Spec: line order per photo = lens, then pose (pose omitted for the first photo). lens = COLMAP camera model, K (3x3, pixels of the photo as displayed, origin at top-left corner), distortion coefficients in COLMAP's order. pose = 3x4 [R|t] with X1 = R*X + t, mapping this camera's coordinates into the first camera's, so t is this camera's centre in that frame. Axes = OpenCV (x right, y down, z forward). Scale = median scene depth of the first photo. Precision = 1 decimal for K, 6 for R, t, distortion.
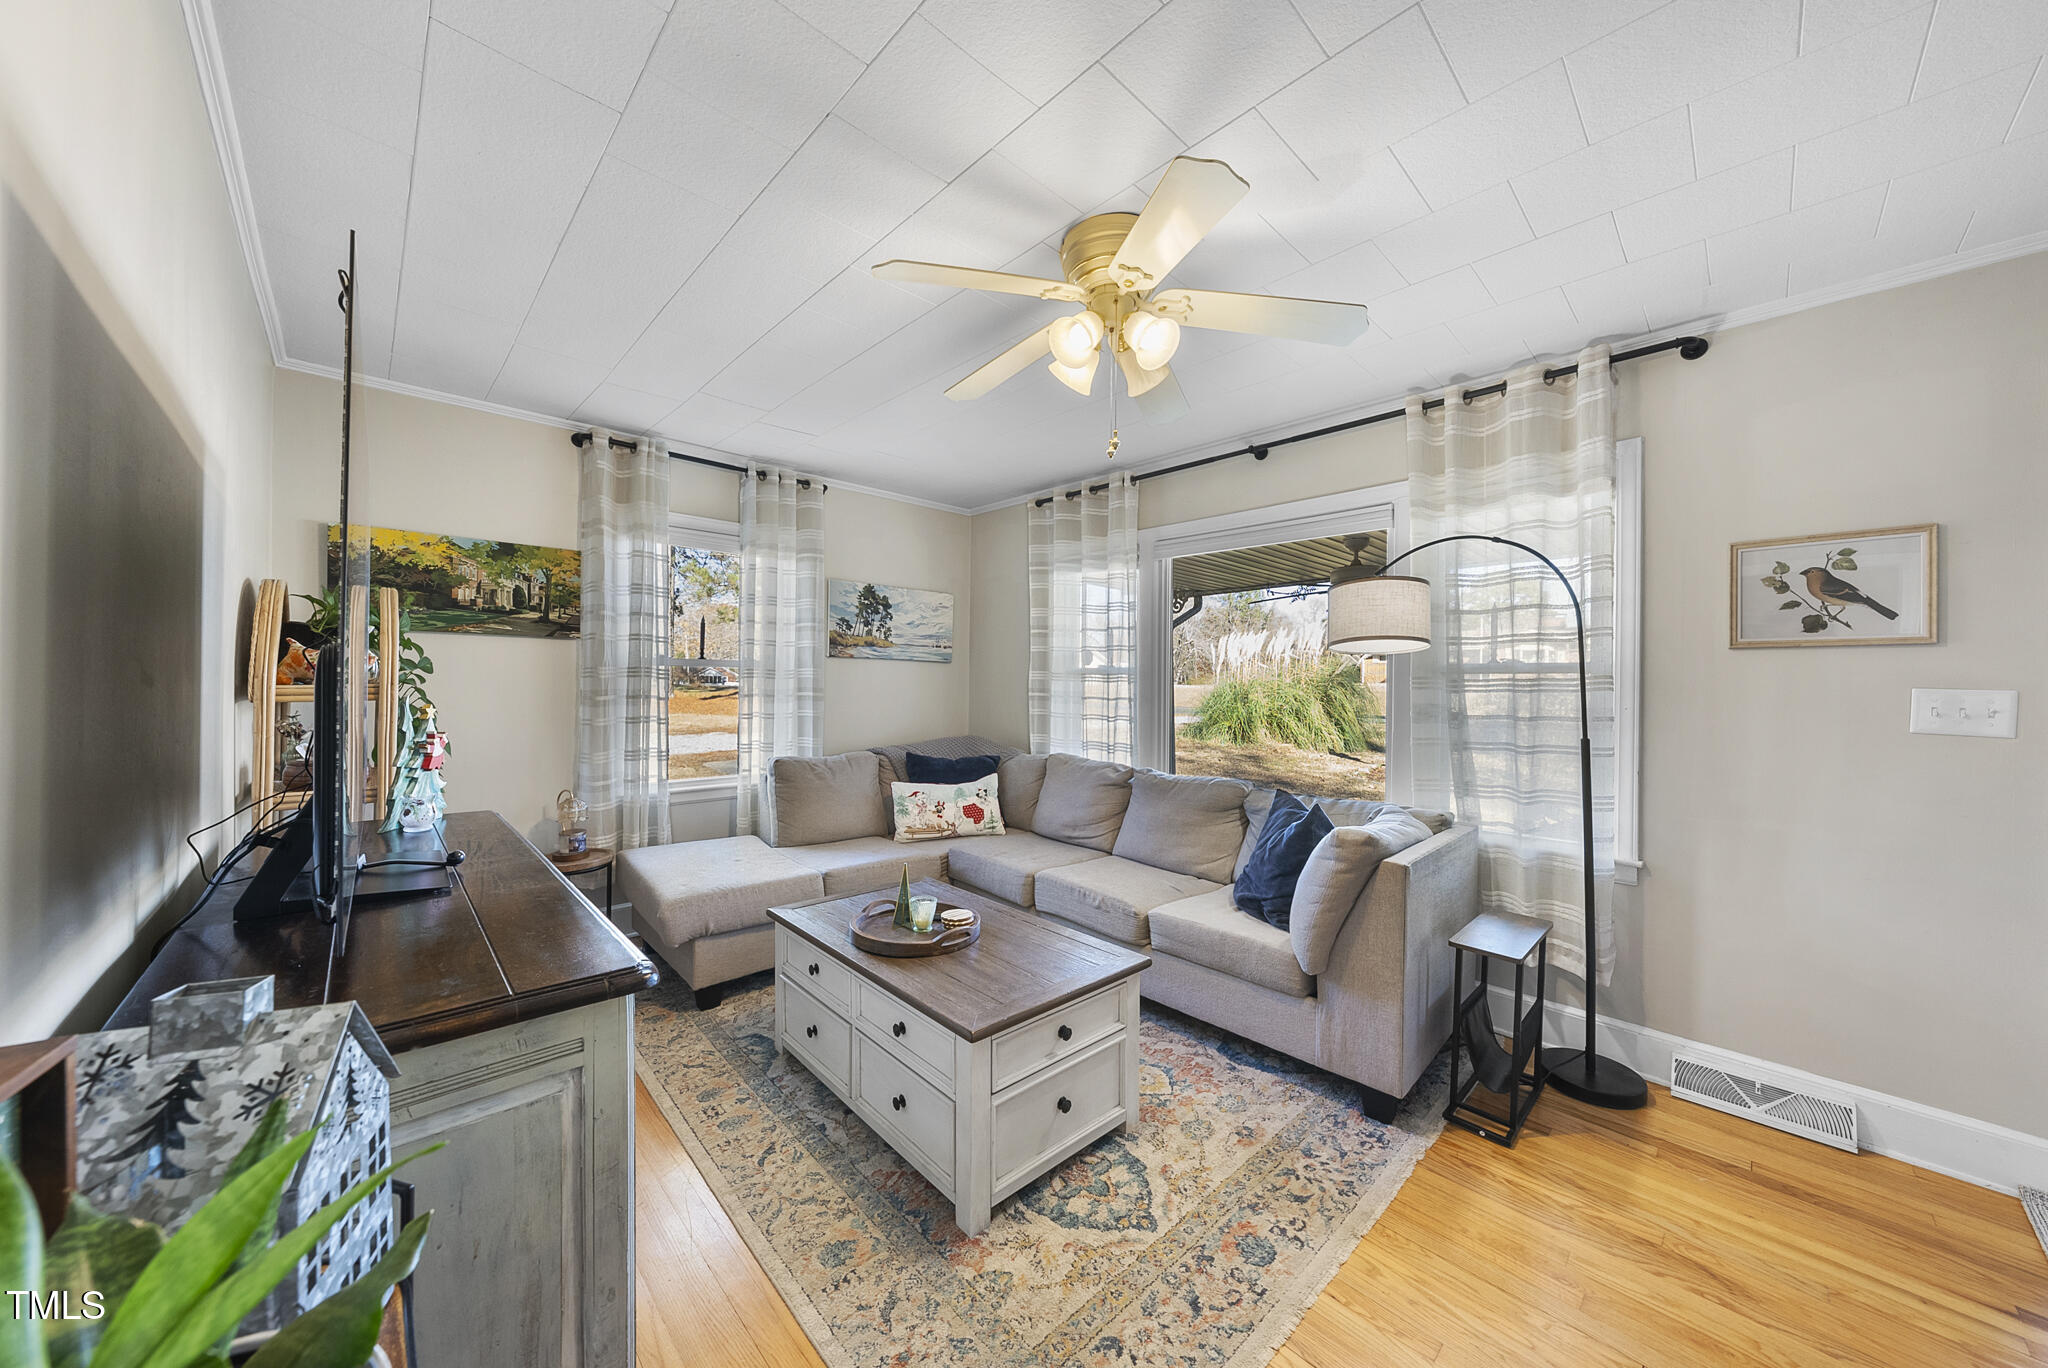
lens RADIAL K [[704.4, 0, 1024.0], [0, 704.4, 684.0], [0, 0, 1]] dist [-0.000873, -0.000106]
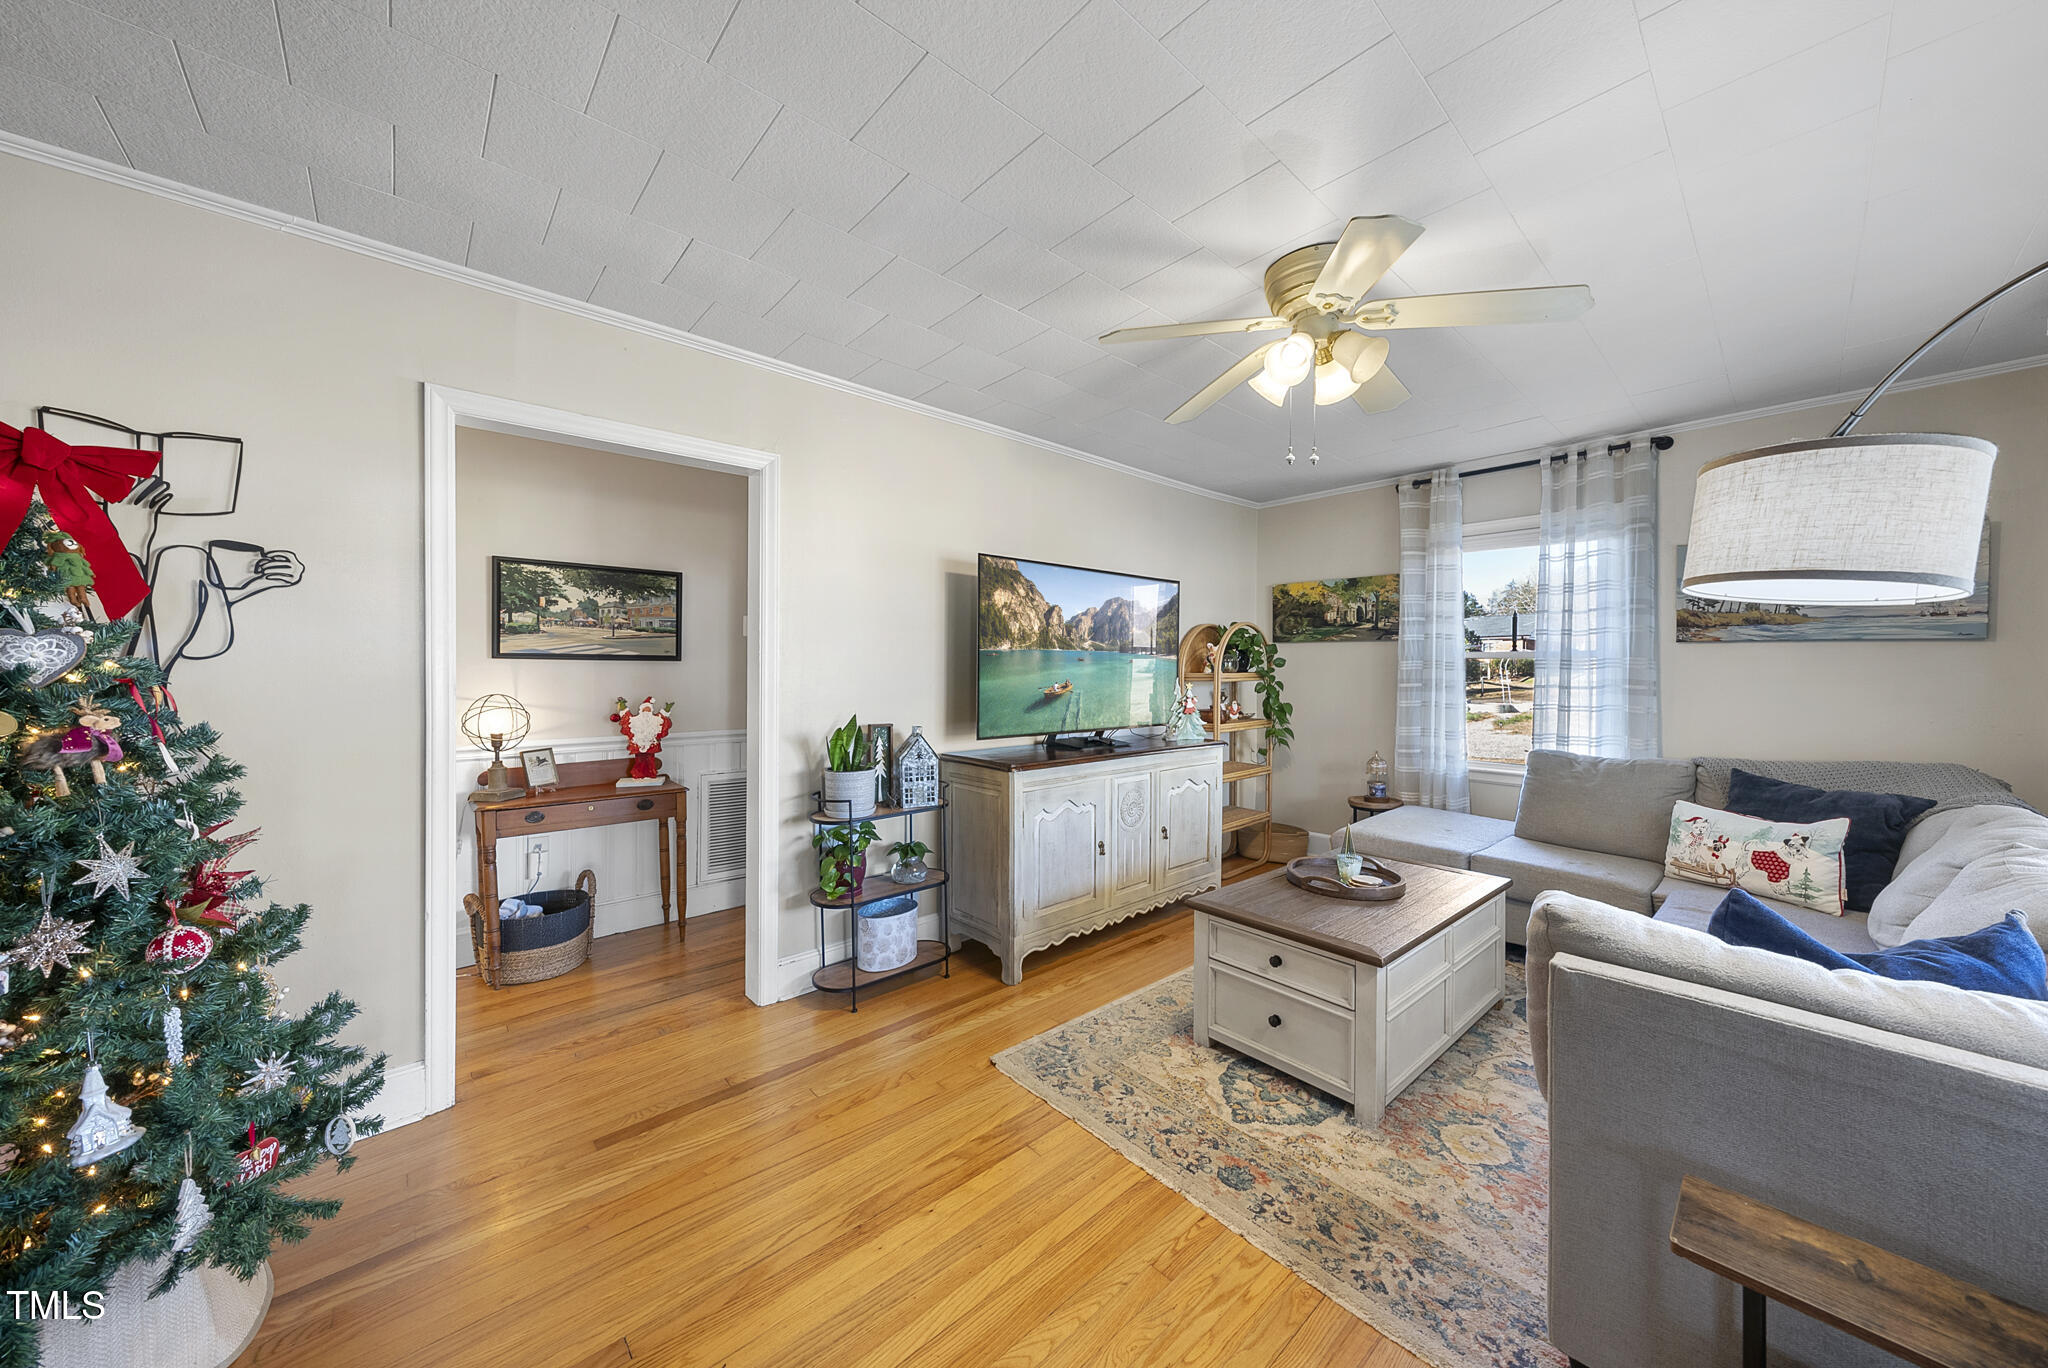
lens RADIAL K [[704.4, 0, 1024.0], [0, 704.4, 684.0], [0, 0, 1]] dist [-0.000873, -0.000106]
pose [[-0.034611, 0.011646, -0.999333, 0.781146], [-0.009125, 0.999887, 0.011968, 0.009287], [0.999359, 0.009534, -0.034501, 0.377867]]
